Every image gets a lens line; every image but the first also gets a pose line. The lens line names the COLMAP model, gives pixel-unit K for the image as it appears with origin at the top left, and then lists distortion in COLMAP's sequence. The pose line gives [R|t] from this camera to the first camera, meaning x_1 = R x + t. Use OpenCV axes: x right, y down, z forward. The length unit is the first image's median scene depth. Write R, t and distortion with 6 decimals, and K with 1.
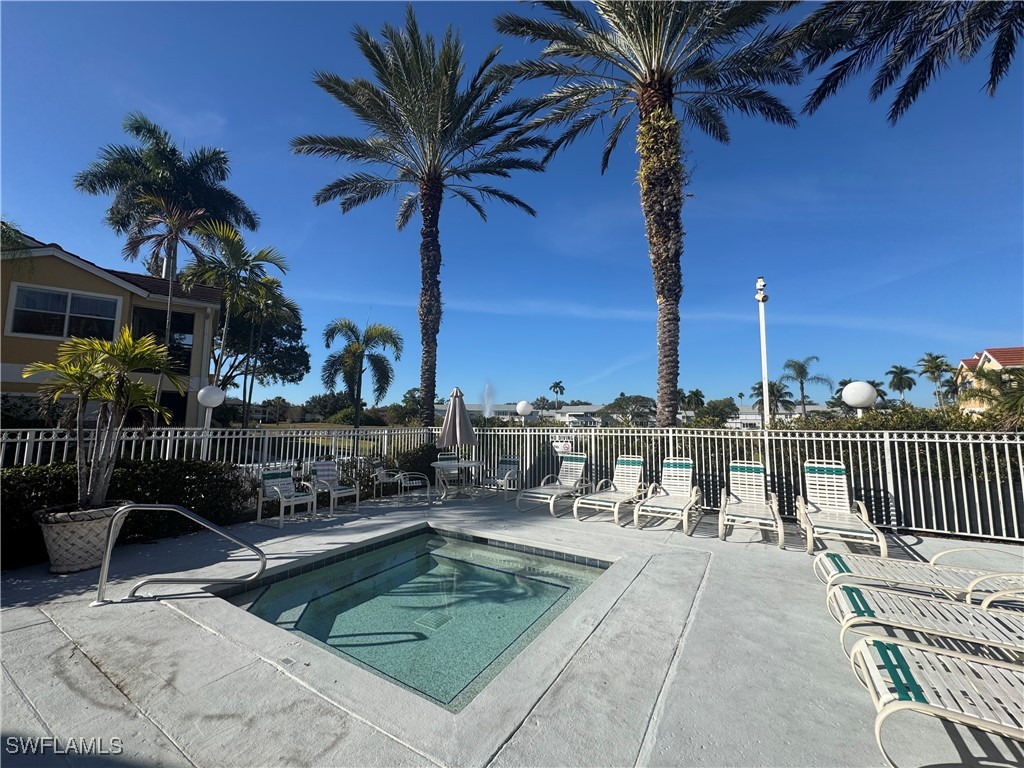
lens RADIAL K [[407.2, 0, 508.8], [0, 407.2, 377.7], [0, 0, 1]] dist [-0.000391, 0.000057]
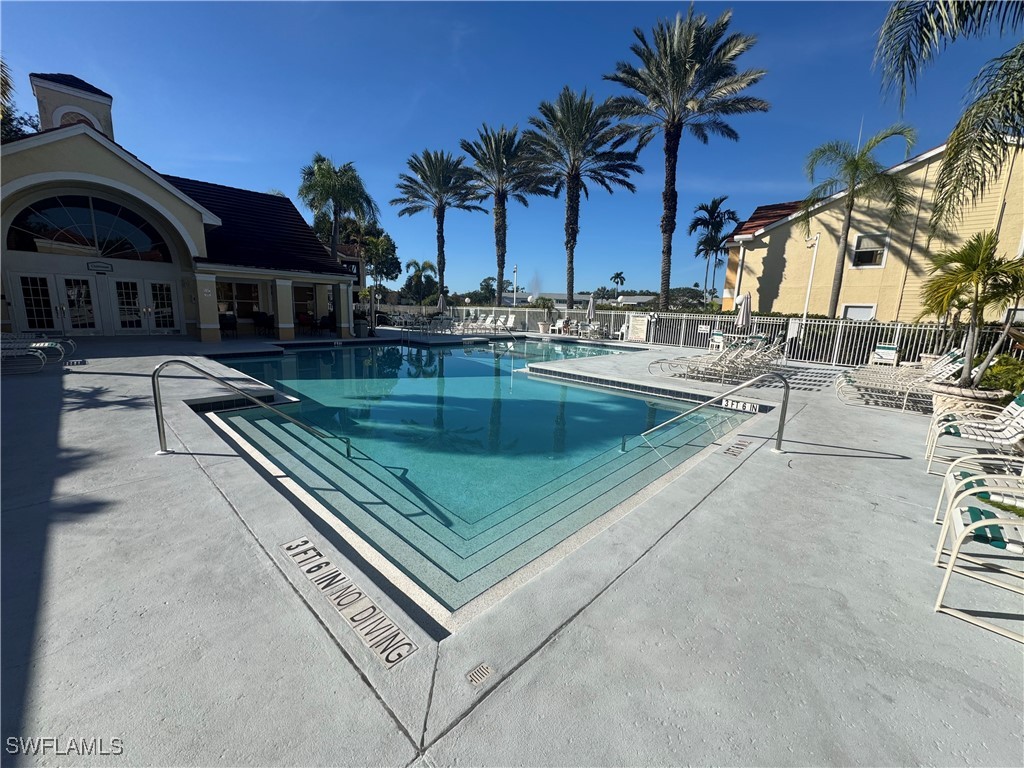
lens RADIAL K [[407.2, 0, 515.7], [0, 407.2, 381.7], [0, 0, 1]] dist [-0.000391, 0.000057]
pose [[0.981108, 0.057460, -0.184729, 0.279946], [-0.003370, 0.959804, 0.280650, -0.056748], [0.193430, -0.274726, 0.941866, -0.553848]]
